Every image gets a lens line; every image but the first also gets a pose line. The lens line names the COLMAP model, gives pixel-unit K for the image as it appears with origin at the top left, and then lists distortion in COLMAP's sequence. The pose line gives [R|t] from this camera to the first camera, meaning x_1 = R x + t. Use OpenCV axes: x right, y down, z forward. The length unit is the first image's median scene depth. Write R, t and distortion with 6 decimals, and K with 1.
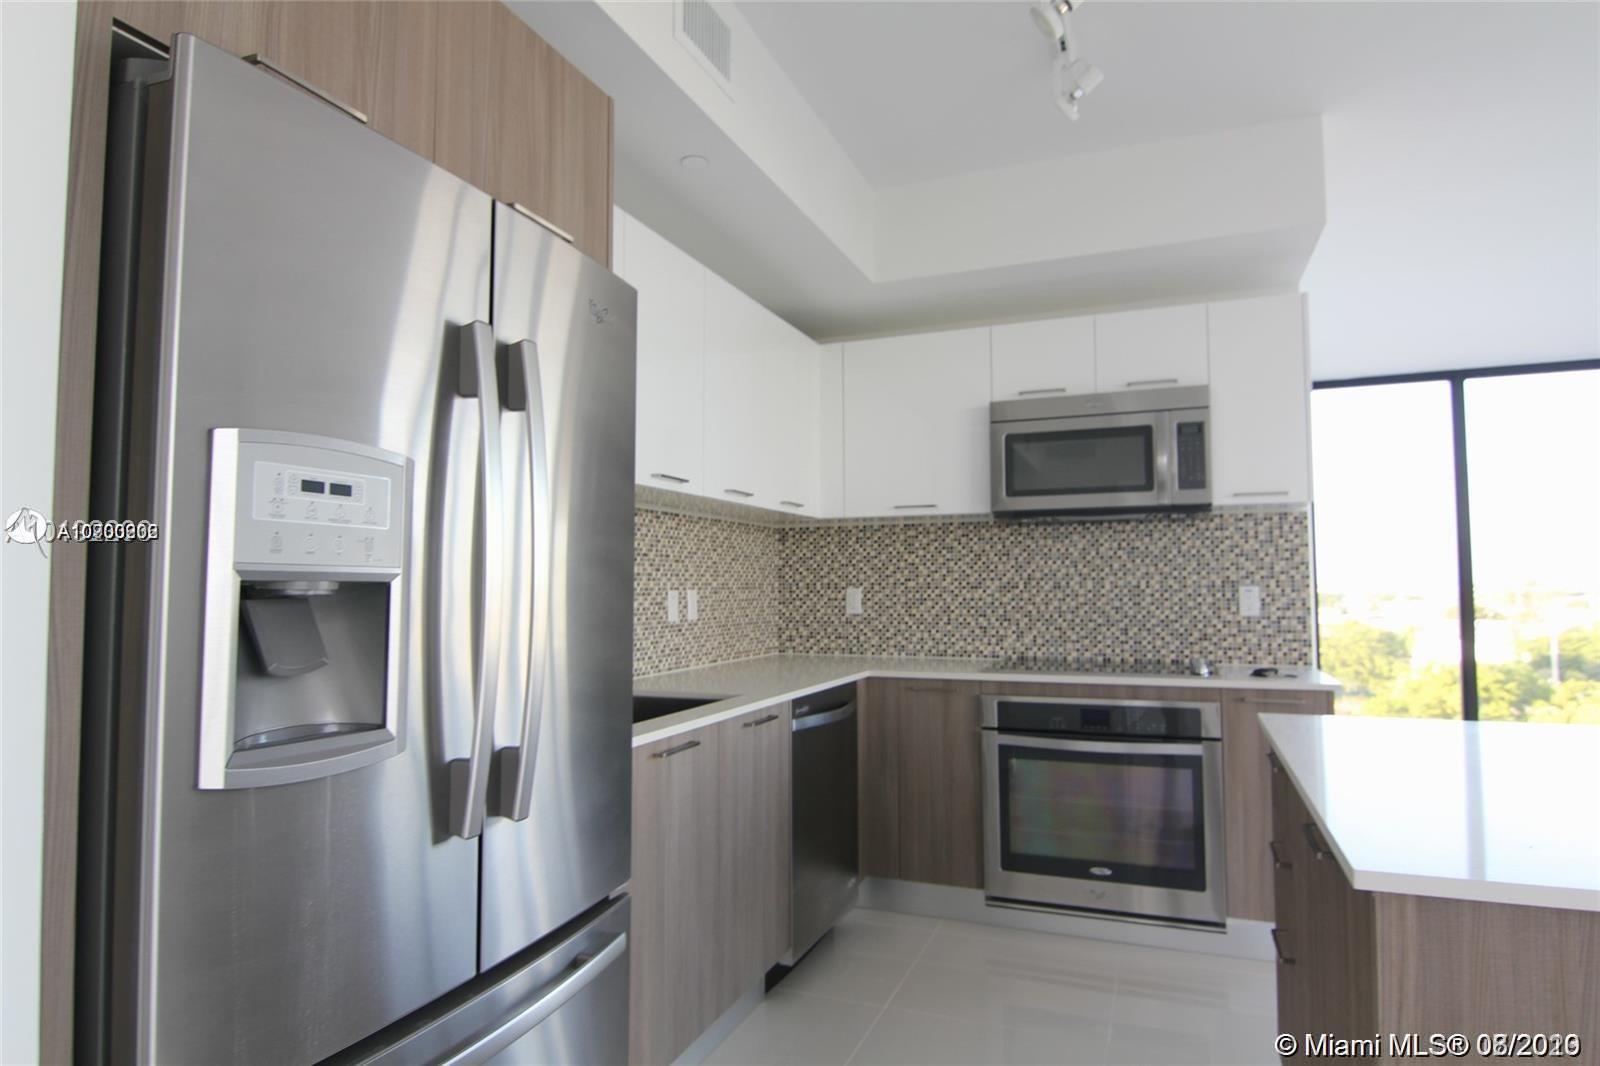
lens RADIAL K [[905.0, 0, 807.6], [0, 905.0, 541.1], [0, 0, 1]] dist [-0.007212, -0.000241]
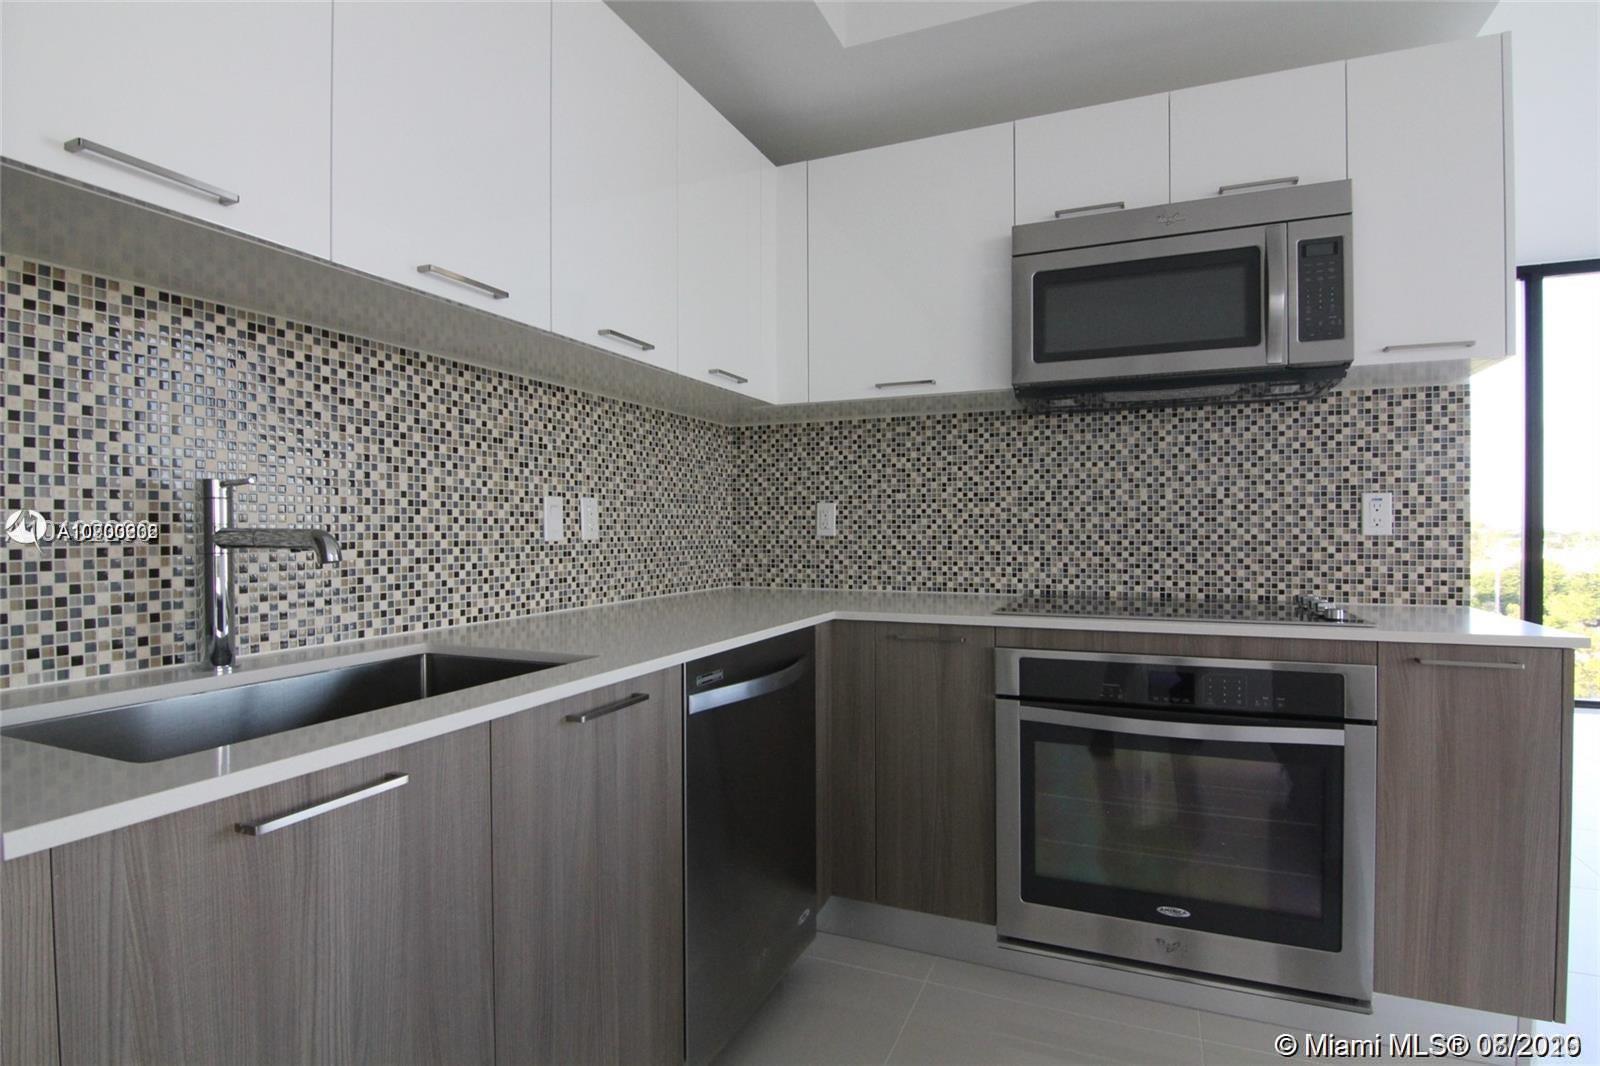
lens RADIAL K [[814.5, 0, 807.1], [0, 814.5, 537.5], [0, 0, 1]] dist [-0.006387, -0.010390]
pose [[0.999808, 0.000766, -0.019563, 0.056211], [0.000466, 0.998019, 0.062919, 0.044195], [0.019573, -0.062916, 0.997827, 0.356353]]
